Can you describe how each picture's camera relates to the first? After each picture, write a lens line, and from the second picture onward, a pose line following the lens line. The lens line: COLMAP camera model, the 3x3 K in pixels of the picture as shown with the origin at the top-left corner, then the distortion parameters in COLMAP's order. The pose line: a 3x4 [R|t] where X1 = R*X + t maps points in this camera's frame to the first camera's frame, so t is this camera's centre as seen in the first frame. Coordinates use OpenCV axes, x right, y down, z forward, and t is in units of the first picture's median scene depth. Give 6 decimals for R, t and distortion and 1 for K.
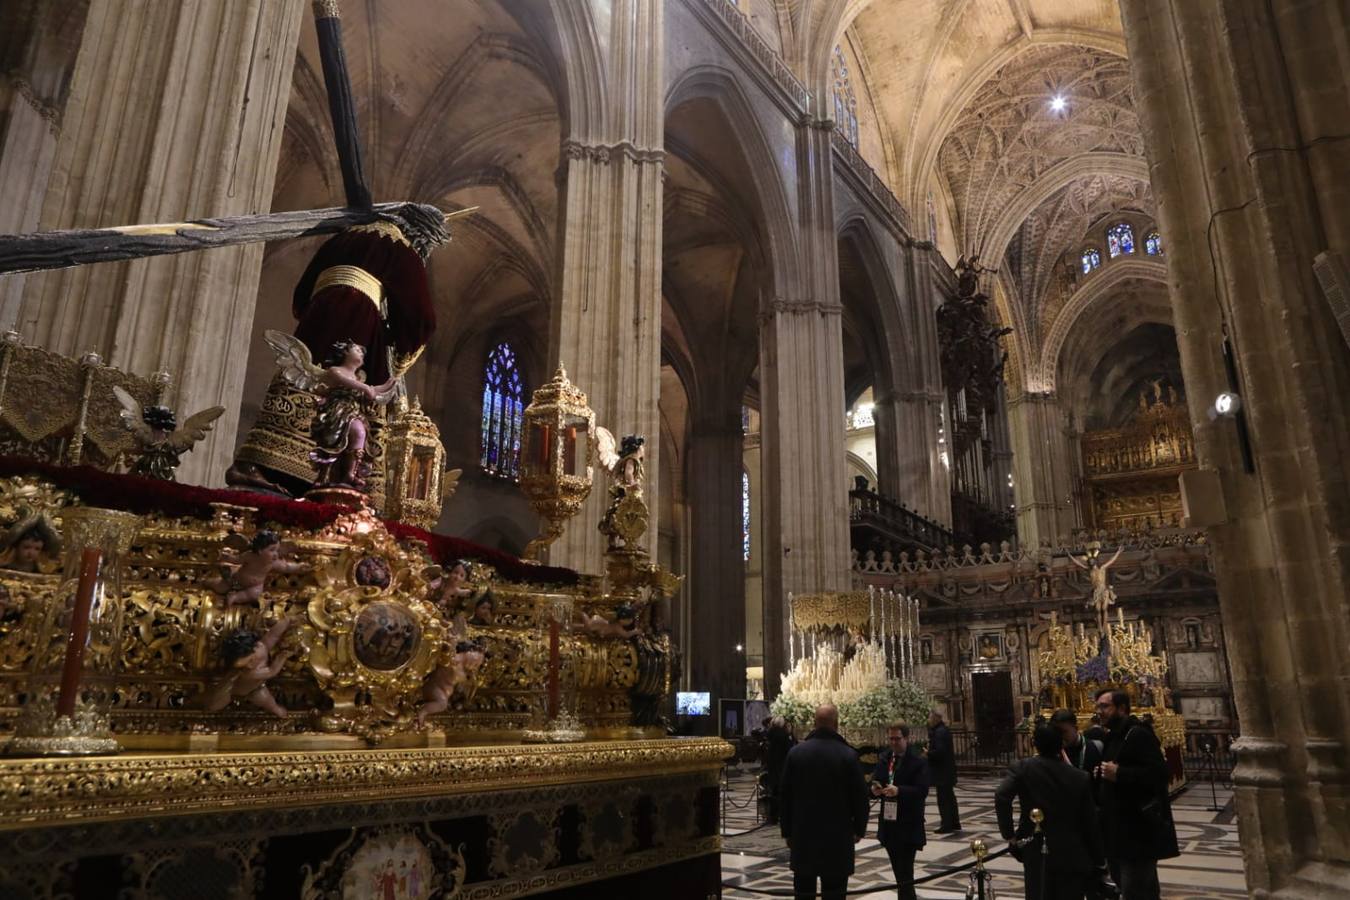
lens RADIAL K [[924.6, 0, 679.0], [0, 924.6, 455.9], [0, 0, 1]] dist [-0.108104, 0.078808]
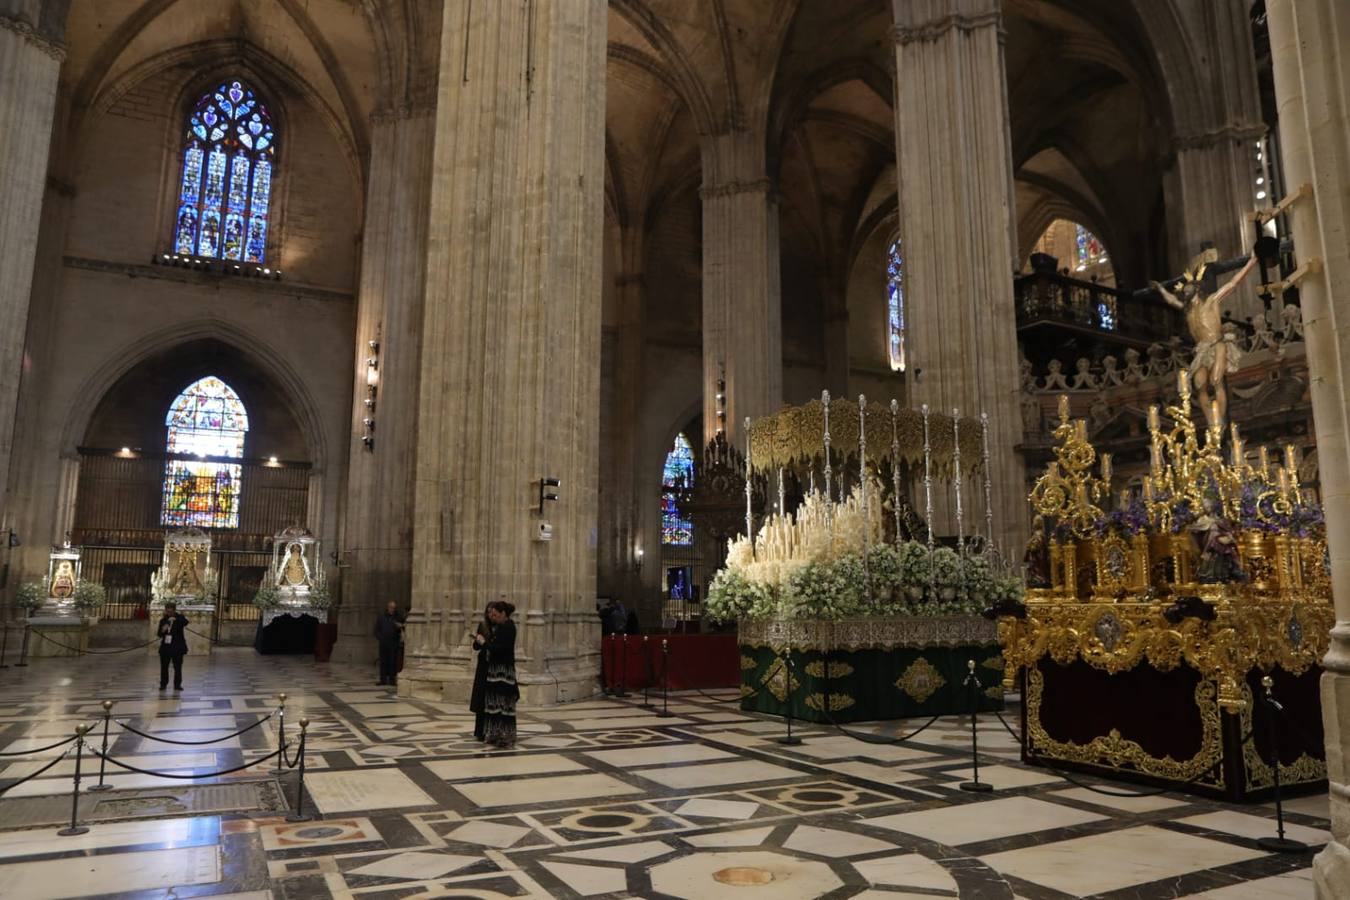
lens RADIAL K [[924.6, 0, 679.0], [0, 924.6, 455.9], [0, 0, 1]] dist [-0.108104, 0.078808]
pose [[0.876130, -0.079155, -0.475531, 0.277819], [0.133542, 0.987675, 0.081638, 0.081341], [0.463208, -0.135029, 0.875903, 0.278400]]
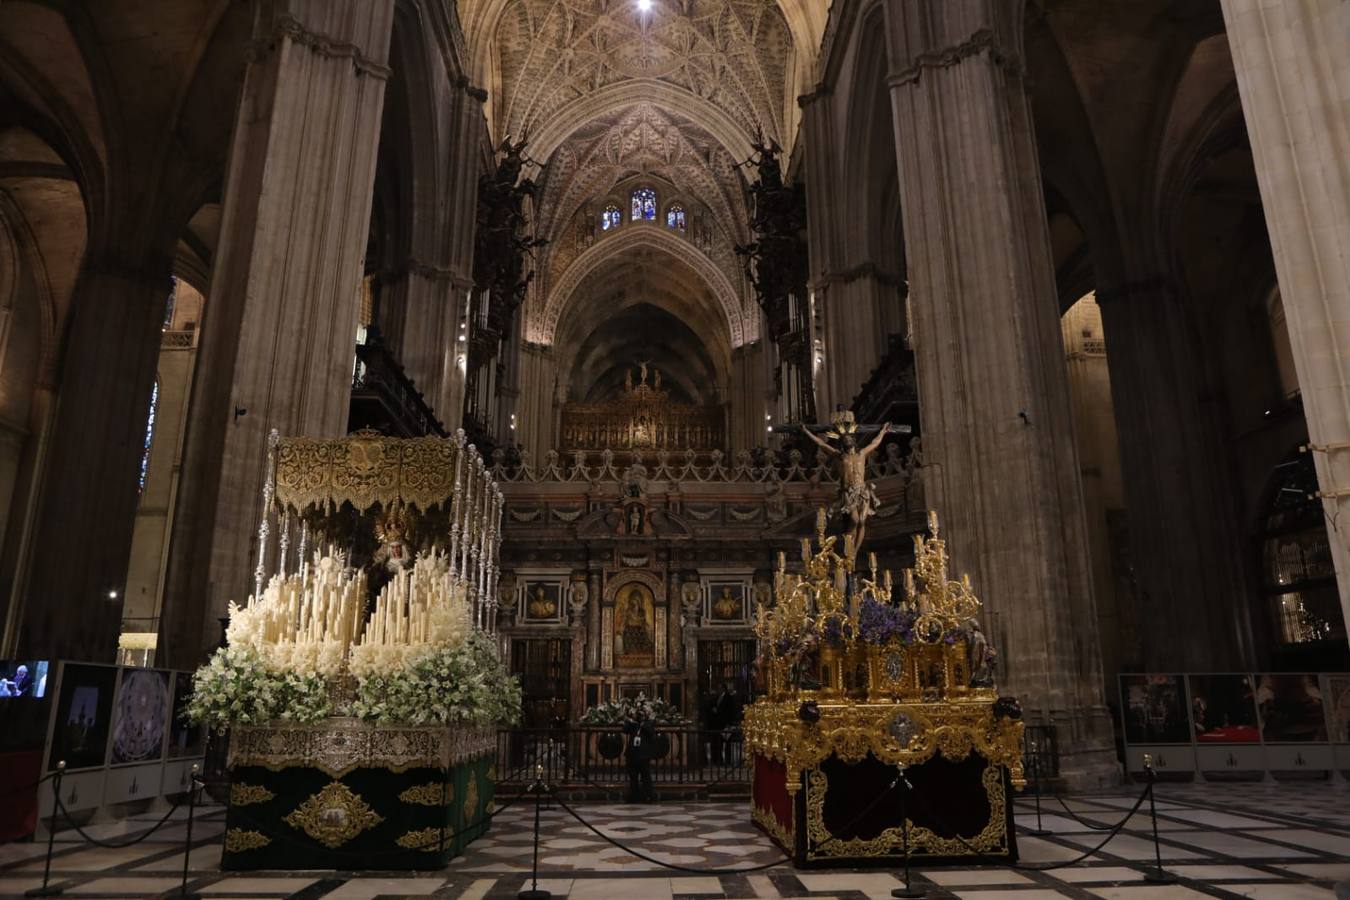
lens RADIAL K [[924.6, 0, 679.0], [0, 924.6, 455.9], [0, 0, 1]] dist [-0.108104, 0.078808]
pose [[0.808932, 0.144982, 0.569745, 0.019619], [-0.152289, 0.987712, -0.035119, 0.103849], [-0.567836, -0.058358, 0.821070, 0.363610]]
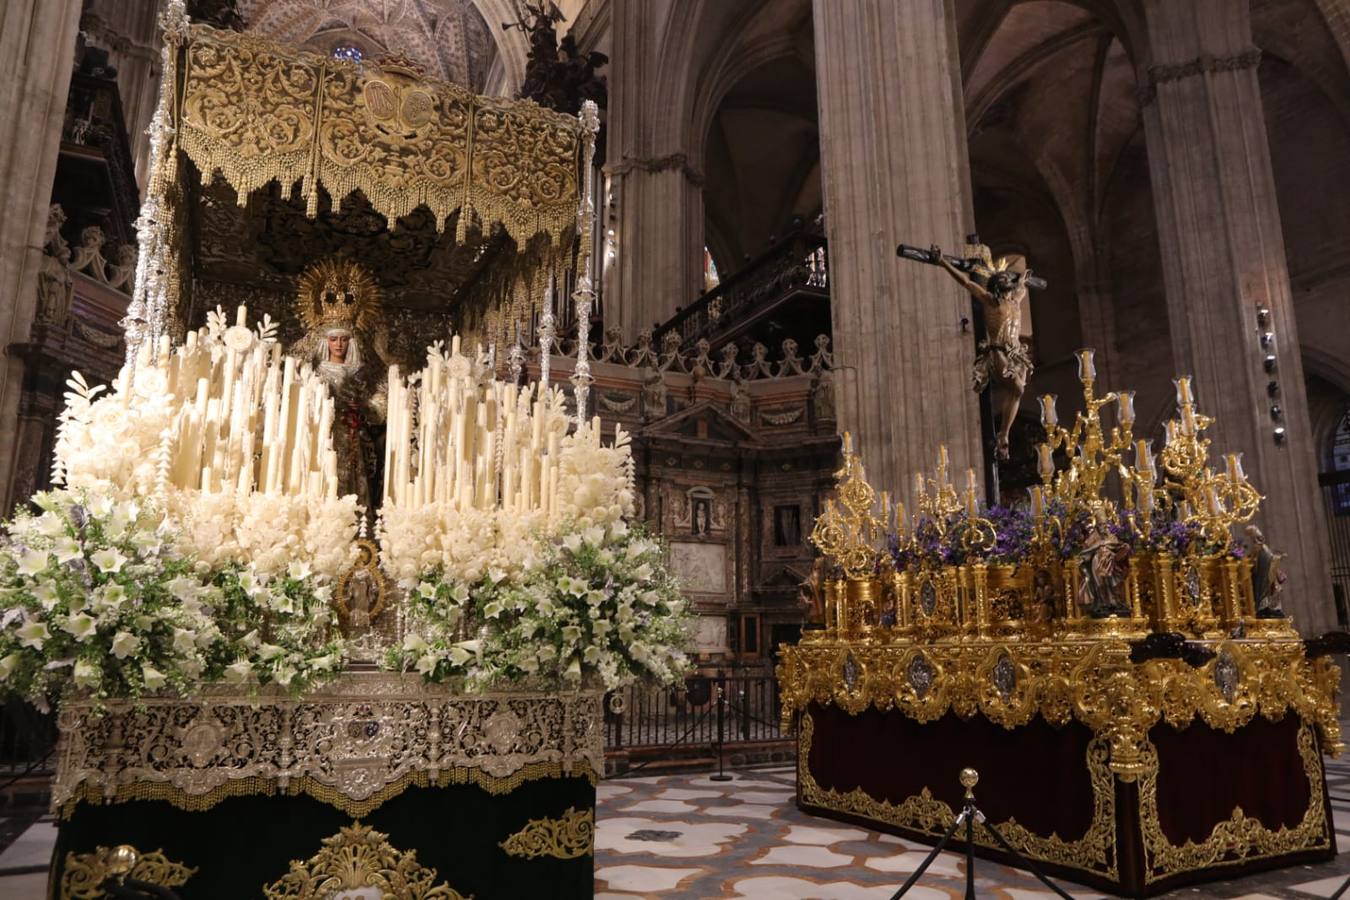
lens RADIAL K [[924.6, 0, 679.0], [0, 924.6, 455.9], [0, 0, 1]] dist [-0.108104, 0.078808]
pose [[0.500511, 0.167293, 0.849413, 0.021039], [-0.233068, 0.970966, -0.053899, 0.161530], [-0.833767, -0.170994, 0.524969, 0.564965]]
